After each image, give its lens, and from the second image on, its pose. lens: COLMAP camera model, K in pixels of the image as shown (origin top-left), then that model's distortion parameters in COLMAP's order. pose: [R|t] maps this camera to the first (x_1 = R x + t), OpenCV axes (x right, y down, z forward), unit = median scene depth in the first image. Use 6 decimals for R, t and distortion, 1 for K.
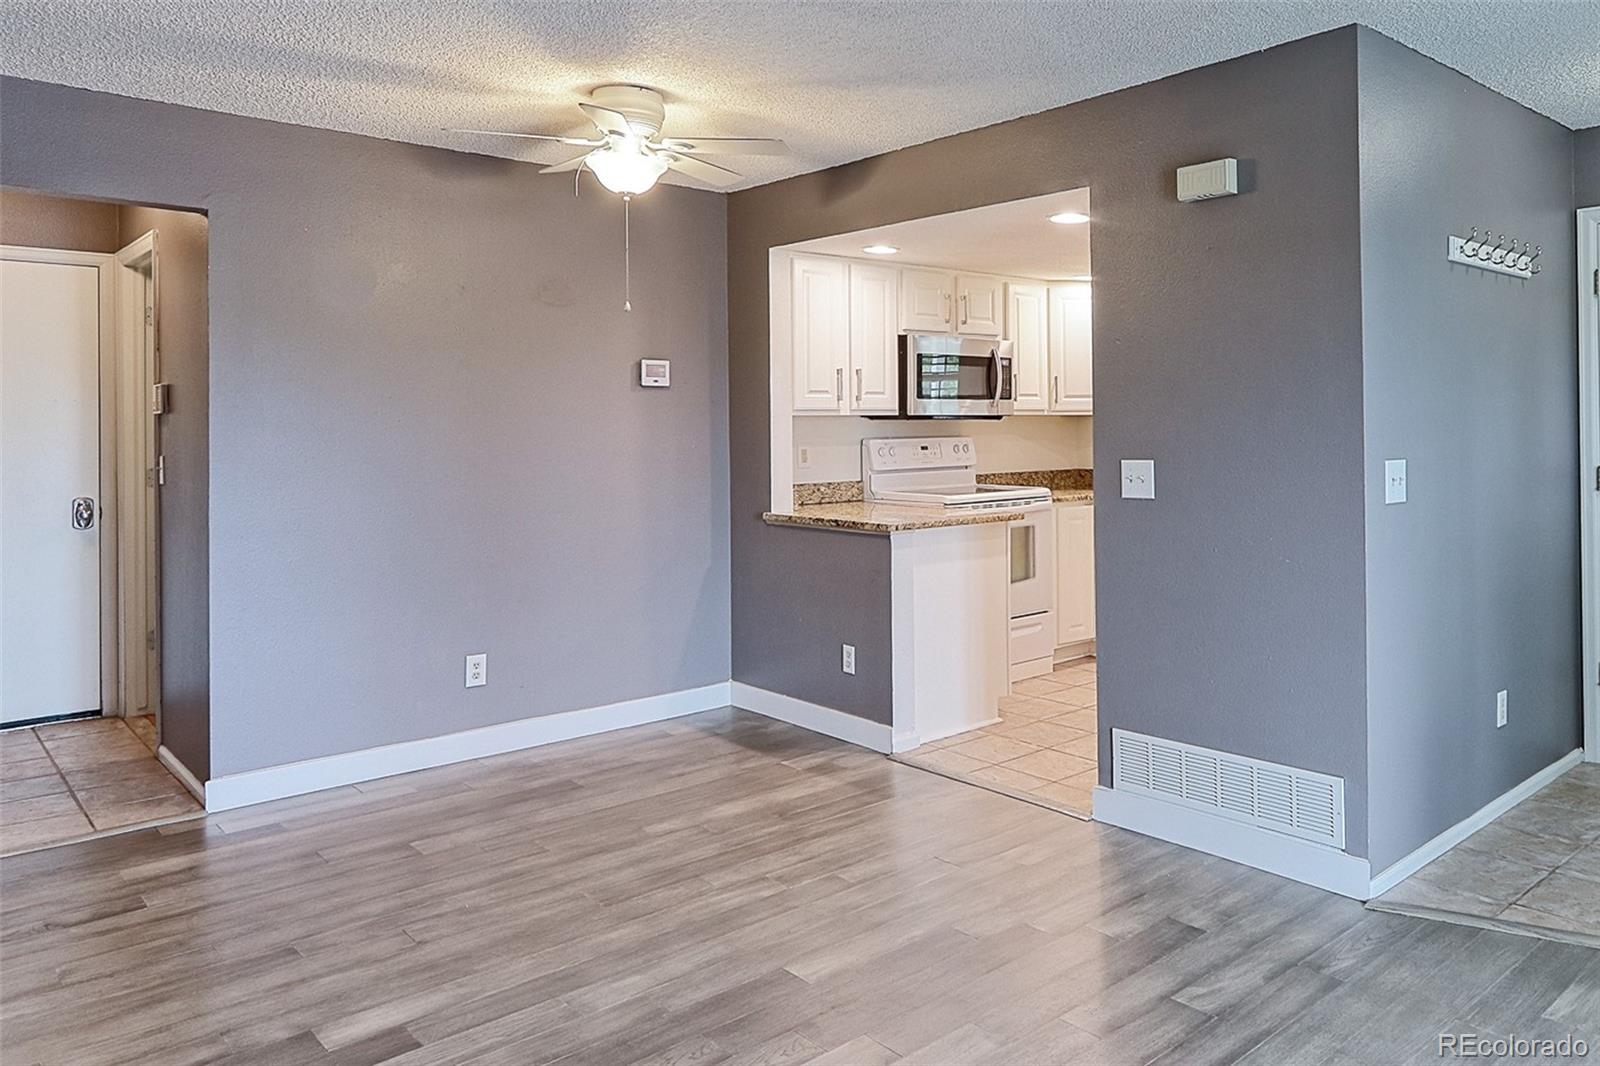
lens RADIAL K [[1139.1, 0, 950.3], [0, 1139.1, 422.2], [0, 0, 1]] dist [-0.003314, 0.000289]
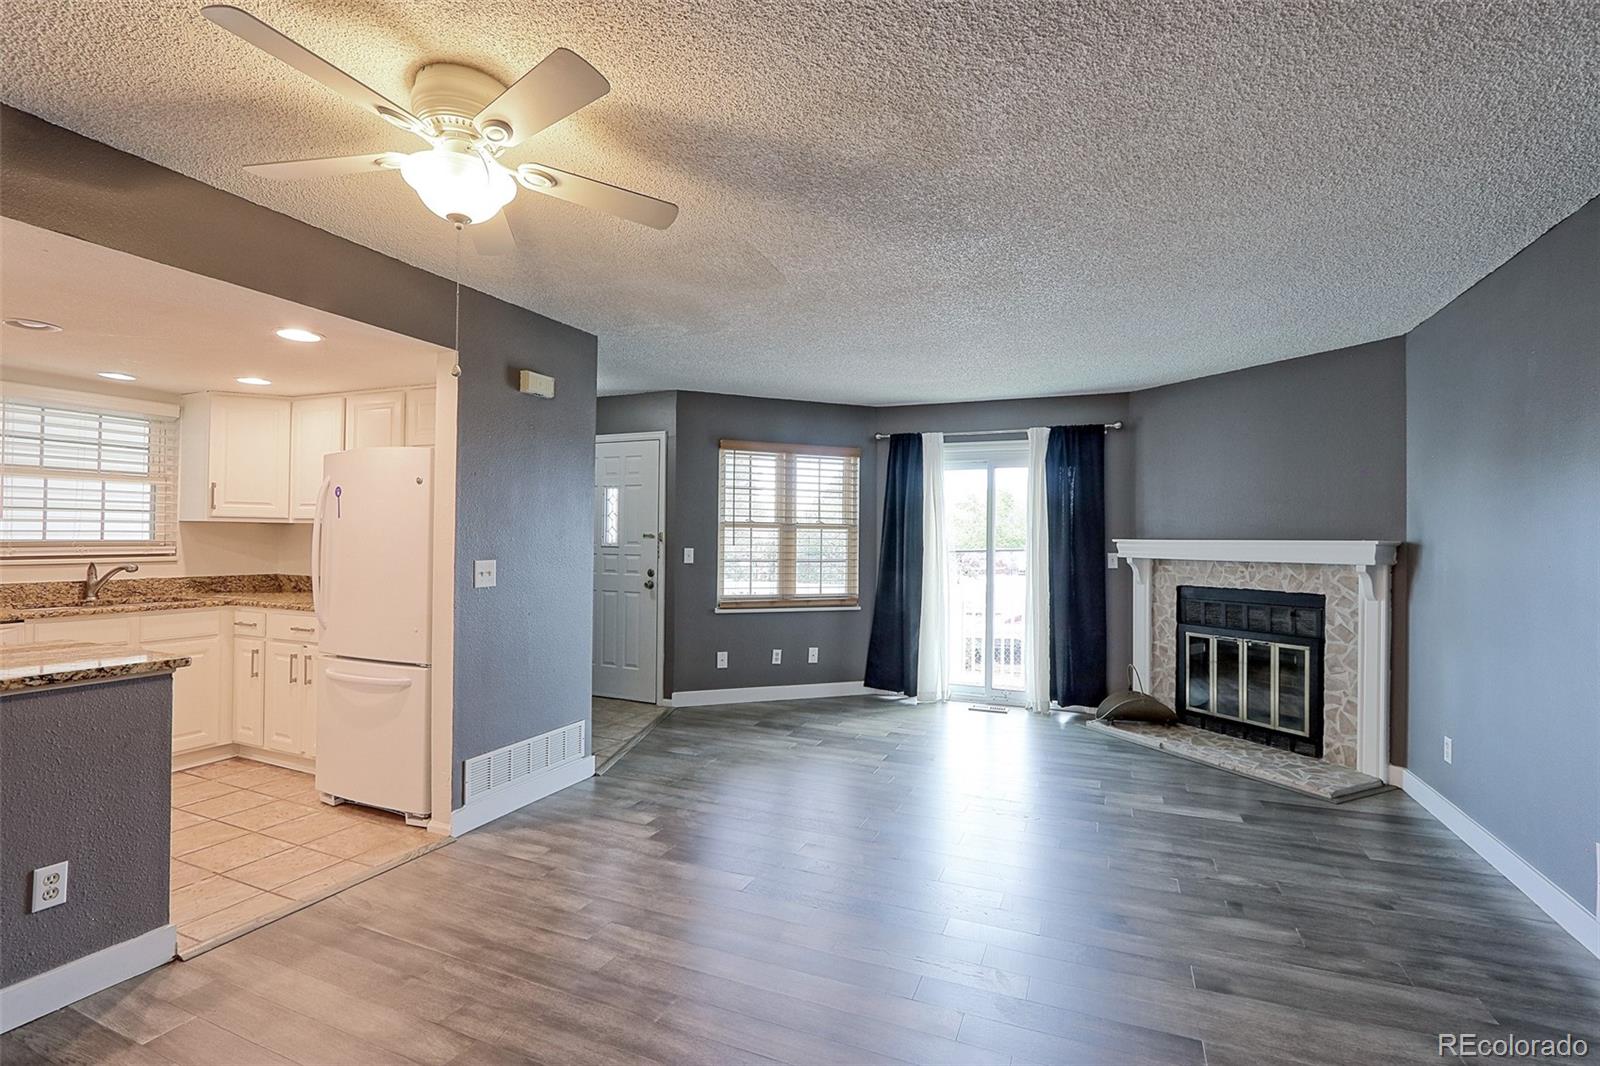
lens RADIAL K [[739.0, 0, 798.1], [0, 739.0, 532.0], [0, 0, 1]] dist [-0.021248, 0.003149]
pose [[-0.386920, 0.013216, 0.922019, -0.640998], [-0.011219, 0.999756, -0.019038, 0.009177], [-0.922045, -0.017711, -0.386677, 0.774816]]
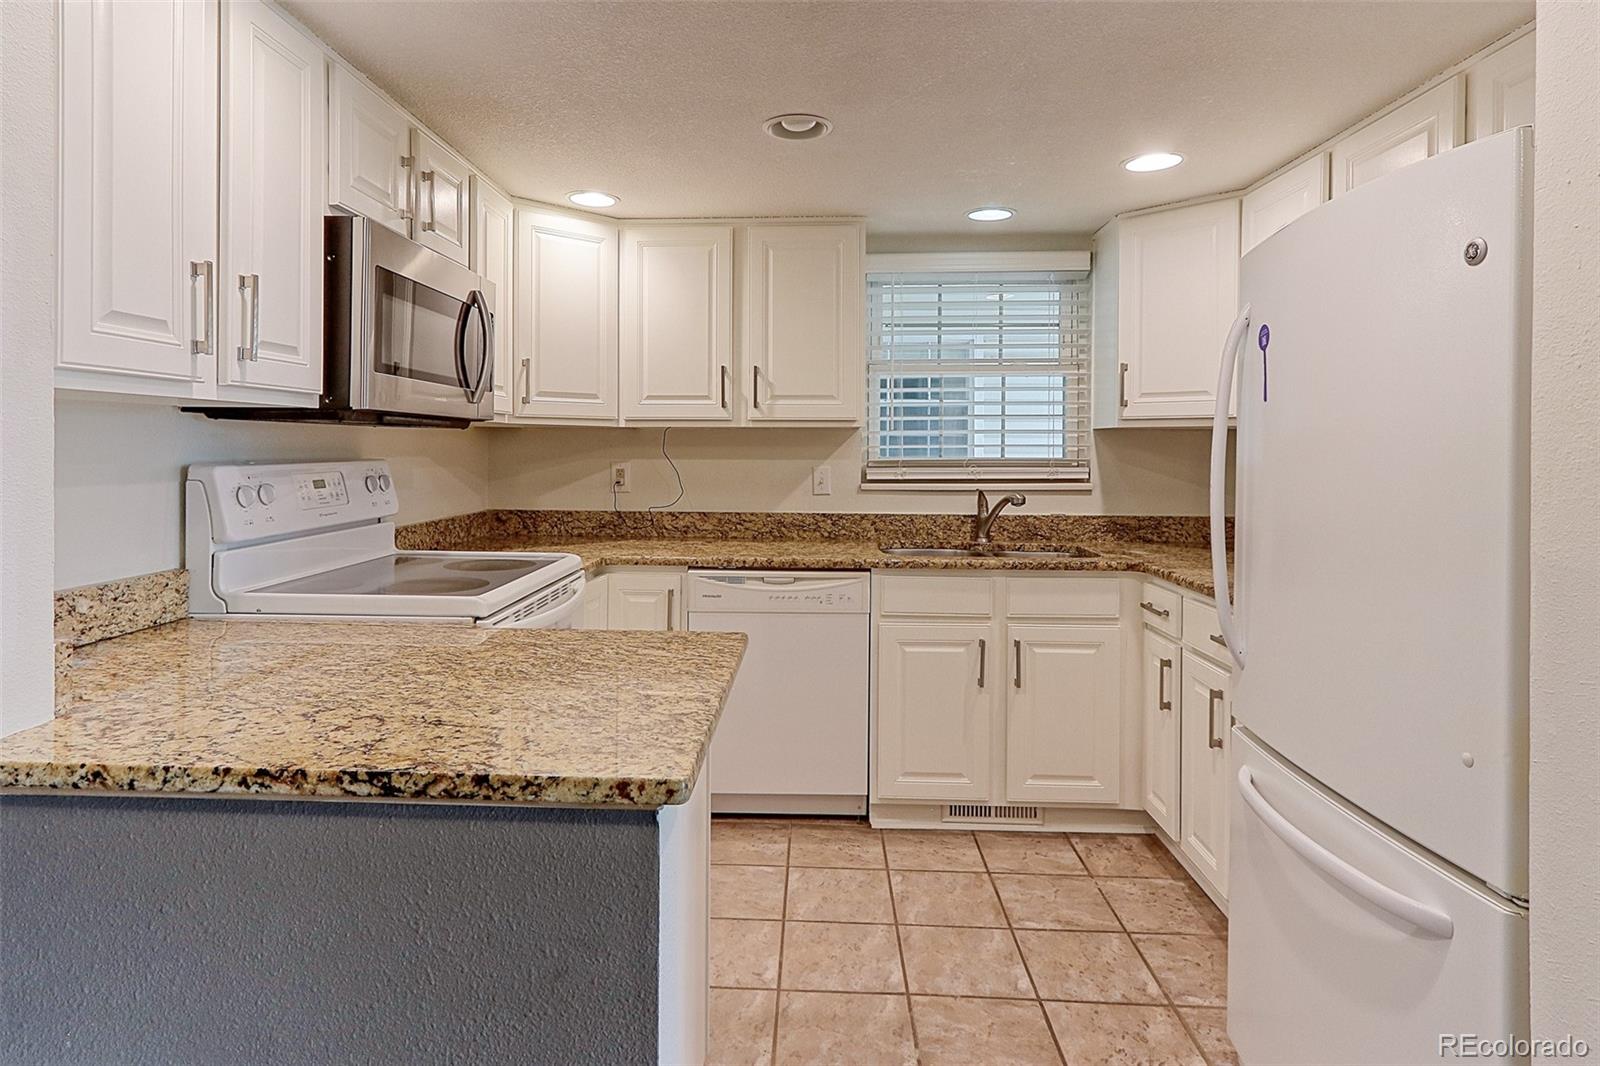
lens RADIAL K [[884.6, 0, 771.8], [0, 884.6, 452.8], [0, 0, 1]] dist [0.001163, 0.001465]
pose [[0.728854, 0.009685, 0.684600, -0.177050], [-0.013212, 0.999913, -0.000081, 0.009670], [-0.684541, -0.008986, 0.728919, 0.790779]]
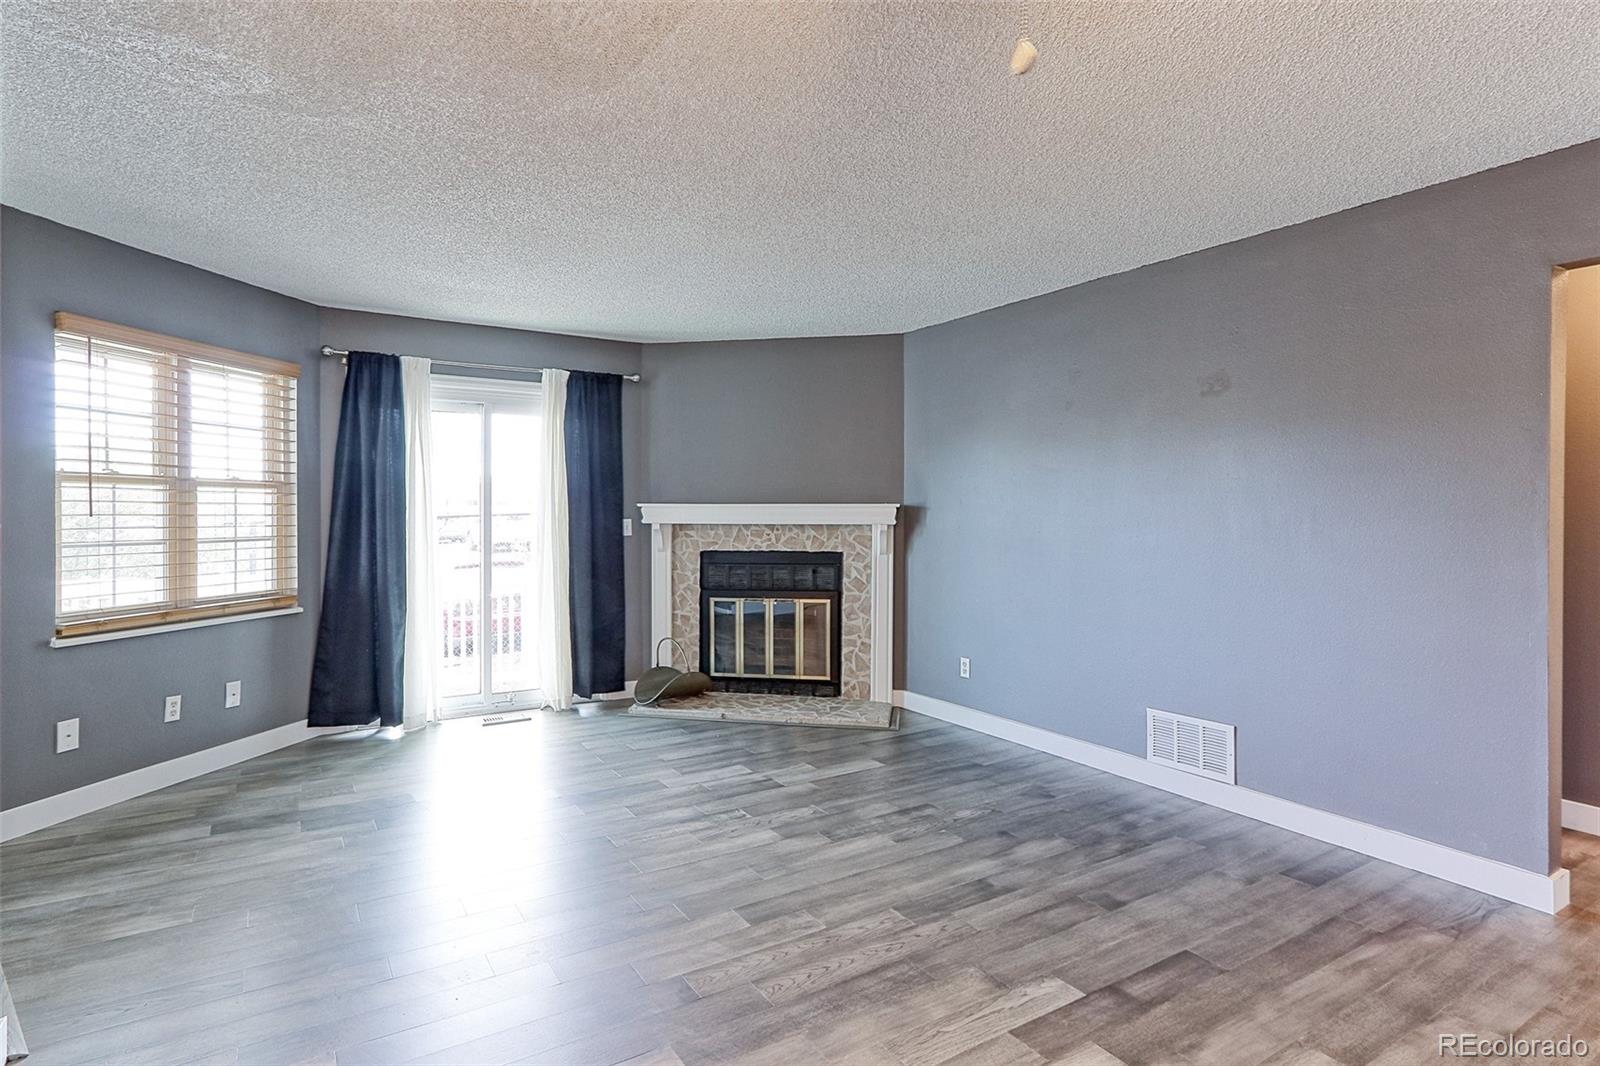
lens RADIAL K [[815.9, 0, 755.0], [0, 815.9, 517.8], [0, 0, 1]] dist [-0.002540, 0.002349]
pose [[-0.972064, 0.004356, 0.234678, -0.210312], [0.004797, 0.999988, 0.001305, 0.012744], [-0.234669, 0.002394, -0.972072, 0.959185]]
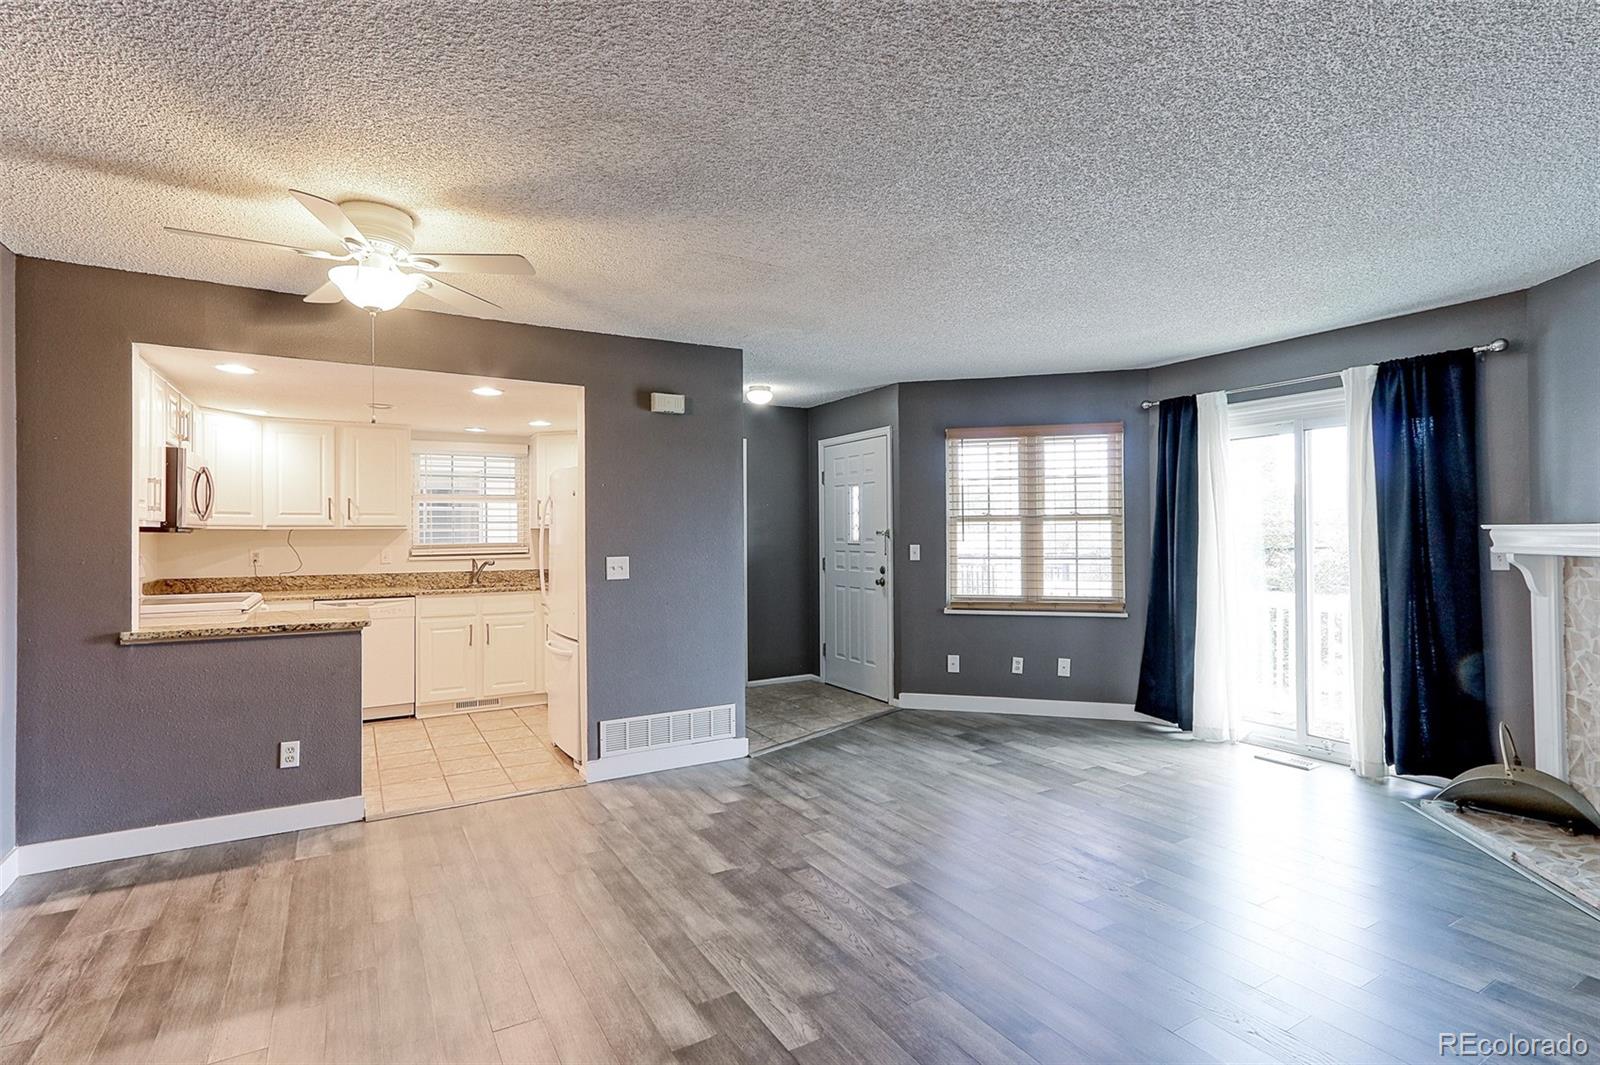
lens RADIAL K [[775.6, 0, 796.4], [0, 775.6, 528.7], [0, 0, 1]] dist [-0.000726, 0.003238]
pose [[0.238378, 0.014305, 0.971067, -0.691018], [0.001425, 0.999885, -0.015079, 0.007710], [-0.971171, 0.004979, 0.238330, 0.365648]]
